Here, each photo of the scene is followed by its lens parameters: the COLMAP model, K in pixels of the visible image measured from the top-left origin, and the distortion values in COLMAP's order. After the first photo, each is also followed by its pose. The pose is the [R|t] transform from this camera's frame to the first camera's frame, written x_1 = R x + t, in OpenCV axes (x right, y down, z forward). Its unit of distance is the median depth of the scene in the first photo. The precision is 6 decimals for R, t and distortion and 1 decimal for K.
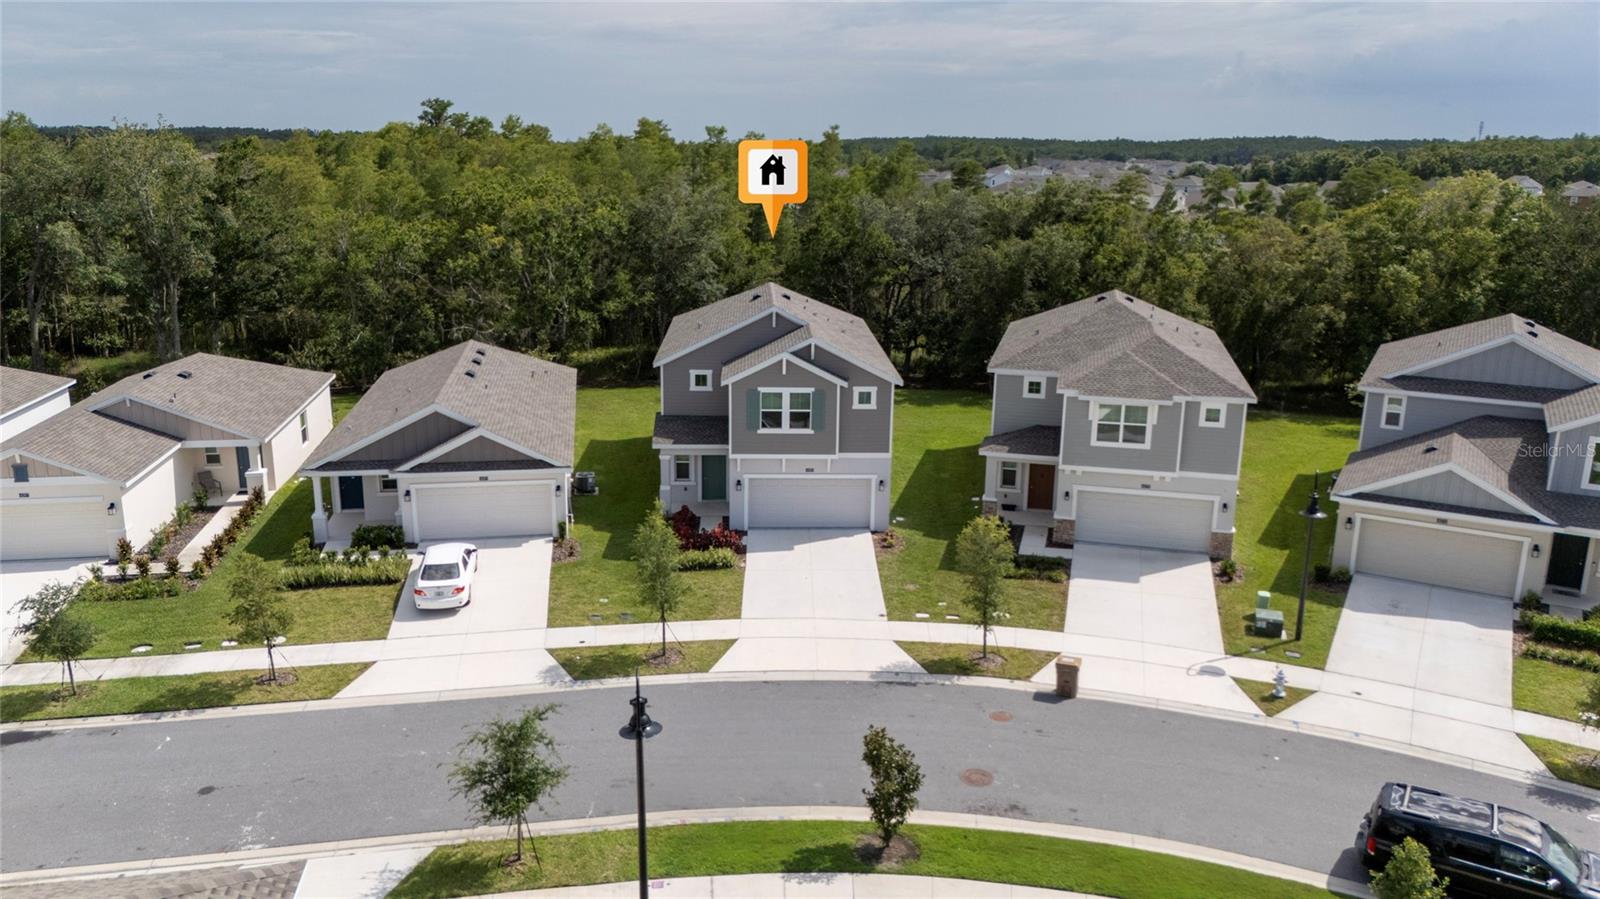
lens RADIAL K [[1180.5, 0, 800.0], [0, 1180.5, 449.5], [0, 0, 1]] dist [0.064711, -0.064768]
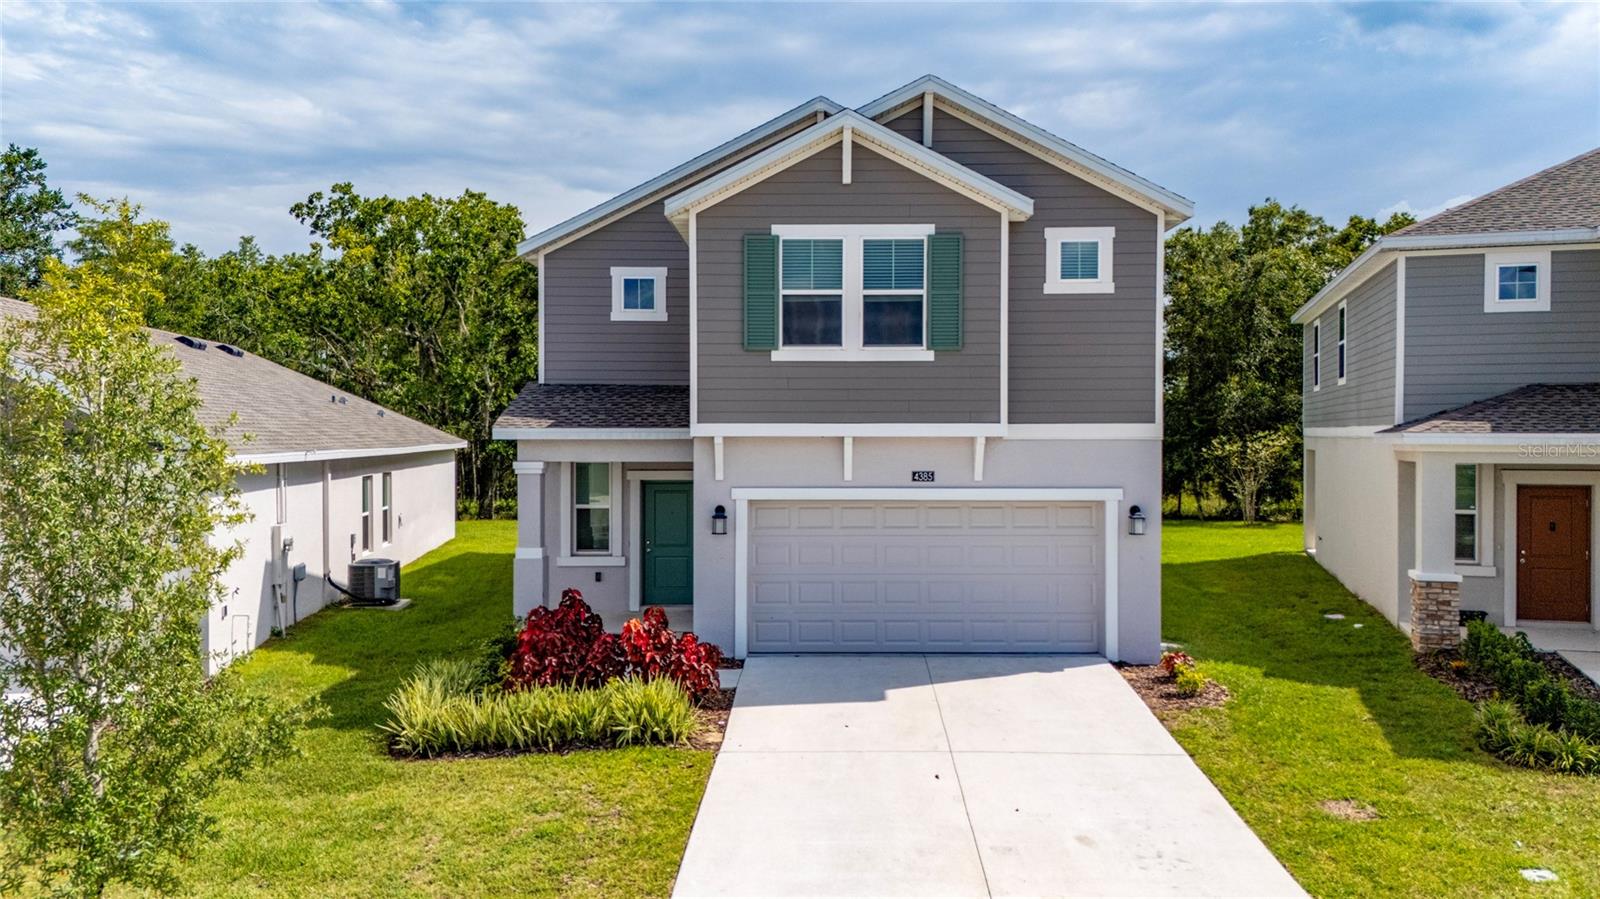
lens RADIAL K [[1180.5, 0, 800.0], [0, 1180.5, 449.5], [0, 0, 1]] dist [0.064711, -0.064768]
pose [[0.998615, -0.013769, -0.050772, -0.010603], [0.000922, 0.969572, -0.244804, 0.097843], [0.052598, 0.244419, 0.968242, 0.680546]]
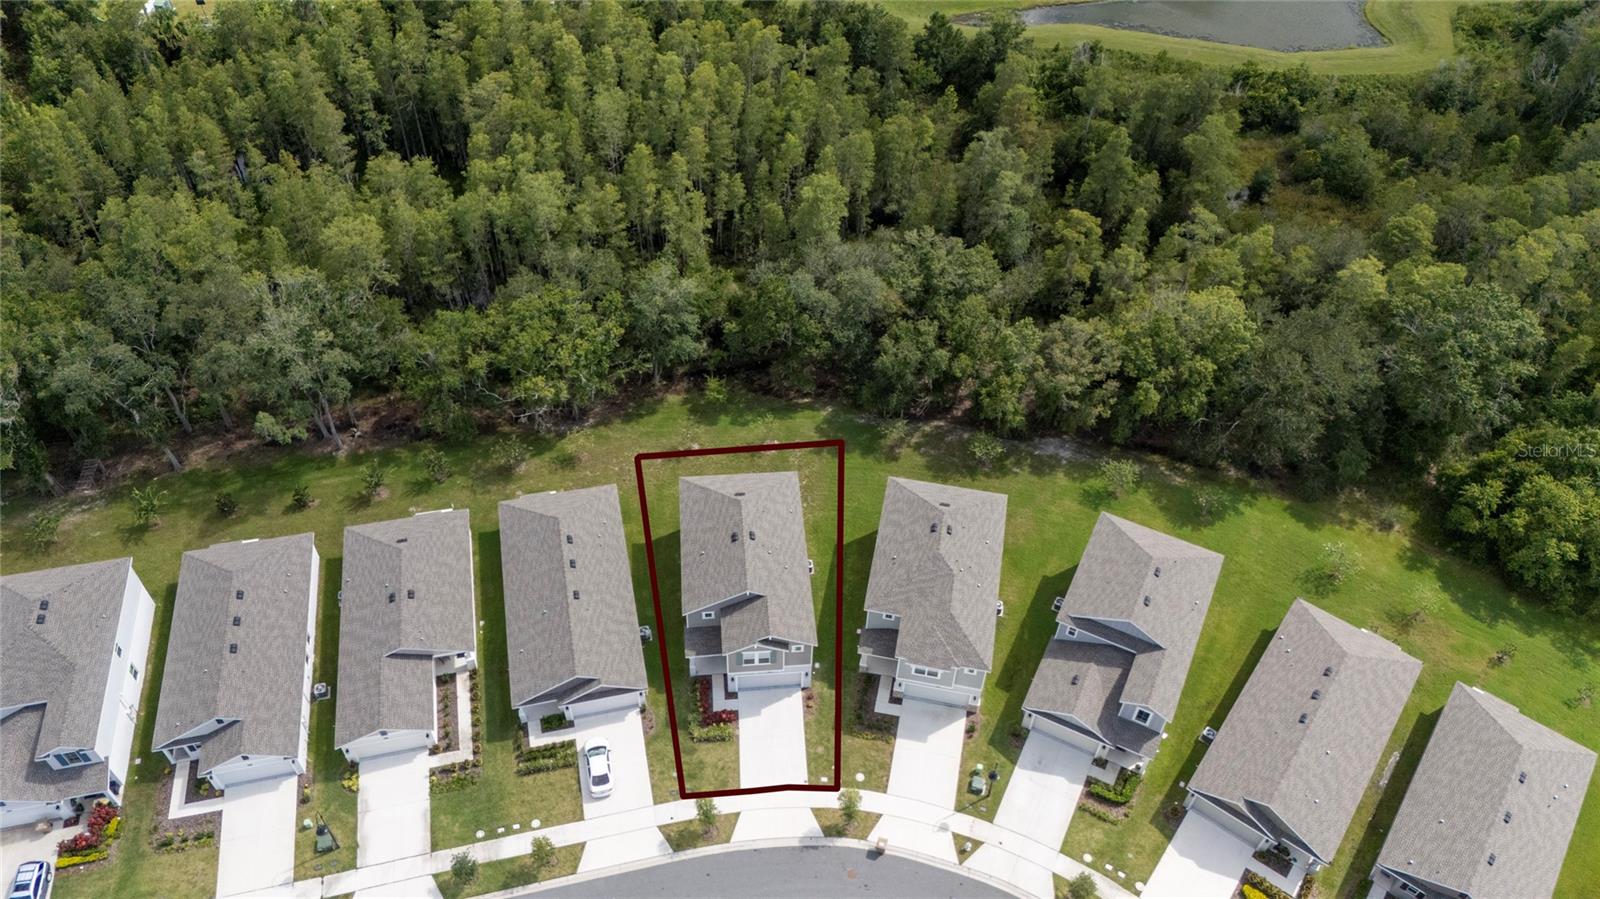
lens RADIAL K [[1180.5, 0, 800.0], [0, 1180.5, 449.5], [0, 0, 1]] dist [0.064711, -0.064768]
pose [[0.998758, -0.031217, 0.038828, -0.005175], [0.004937, 0.837535, 0.546361, -1.387373], [-0.049575, -0.545491, 0.836649, -0.435330]]
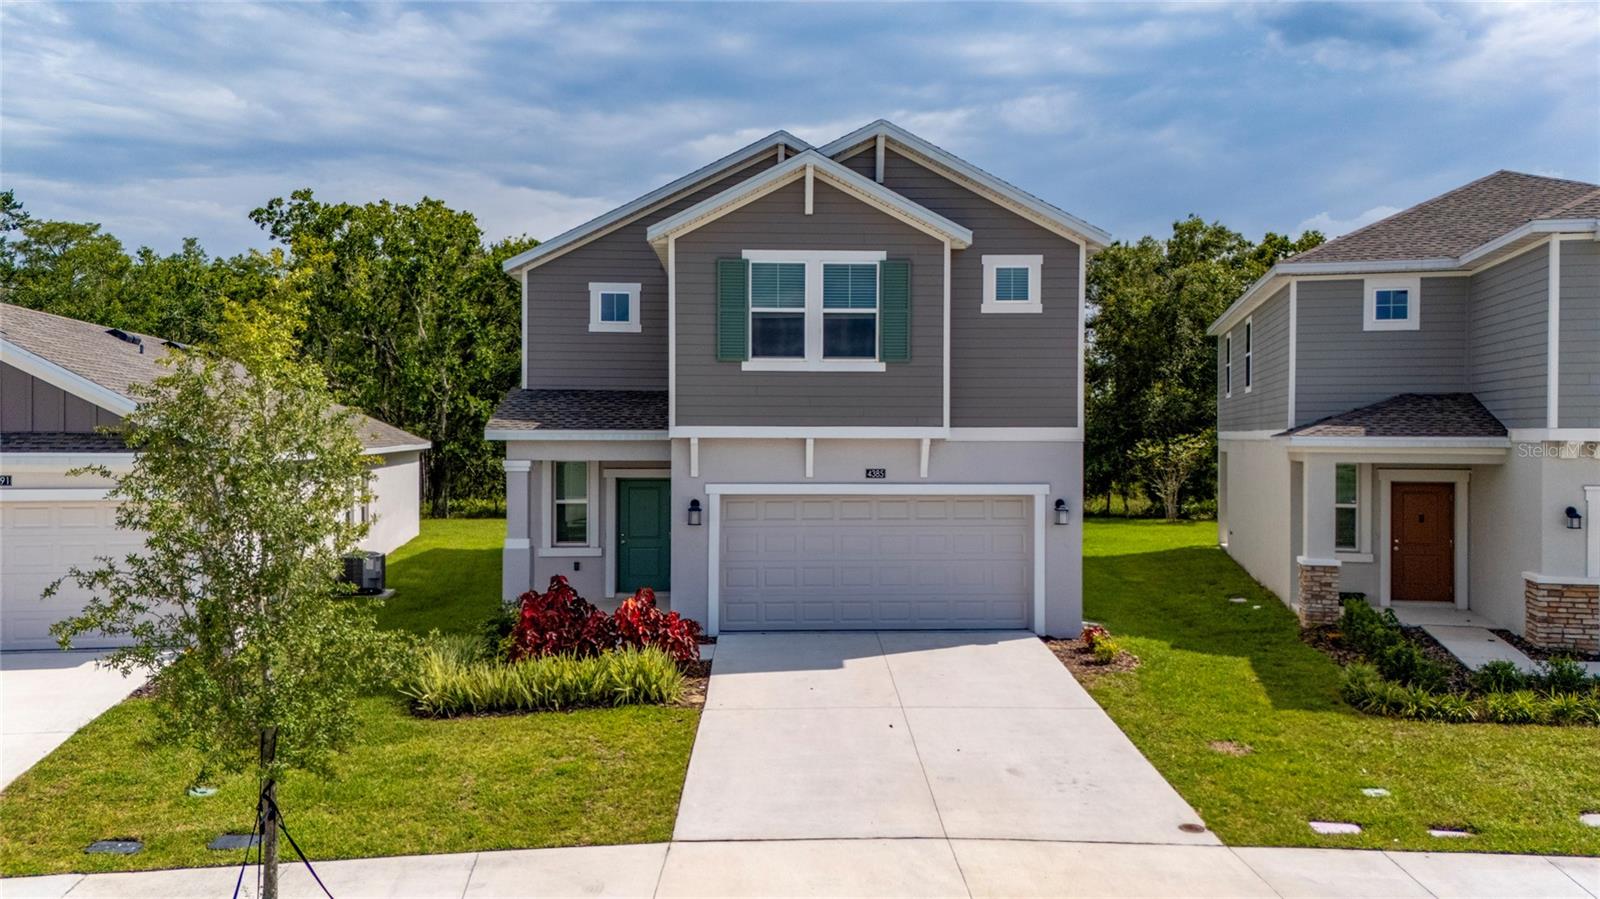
lens RADIAL K [[1180.5, 0, 800.0], [0, 1180.5, 449.5], [0, 0, 1]] dist [0.064711, -0.064768]
pose [[0.999928, -0.011967, 0.000494, -0.017632], [0.011720, 0.969092, -0.246421, 0.109552], [0.002470, 0.246409, 0.969163, 0.636964]]
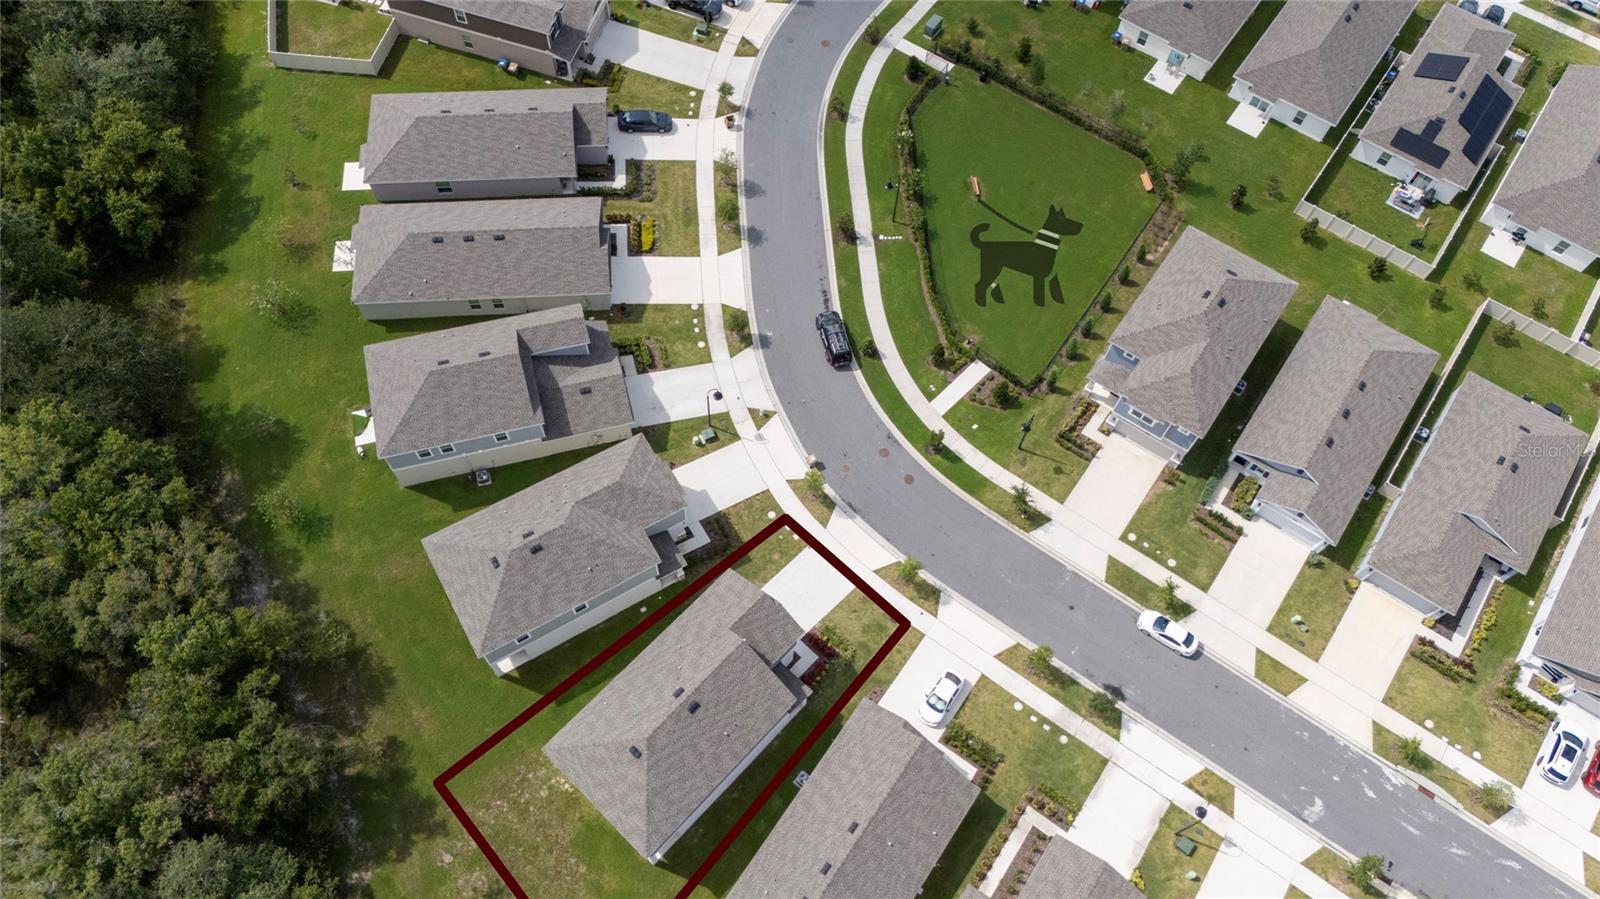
lens RADIAL K [[1150.0, 0, 800.0], [0, 1150.0, 449.5], [0, 0, 1]] dist [0.130999, -0.263522]
pose [[-0.700167, -0.655412, 0.283200, -0.380092], [0.129212, 0.273782, 0.953073, -1.827124], [-0.702190, 0.703903, -0.107006, 0.994646]]
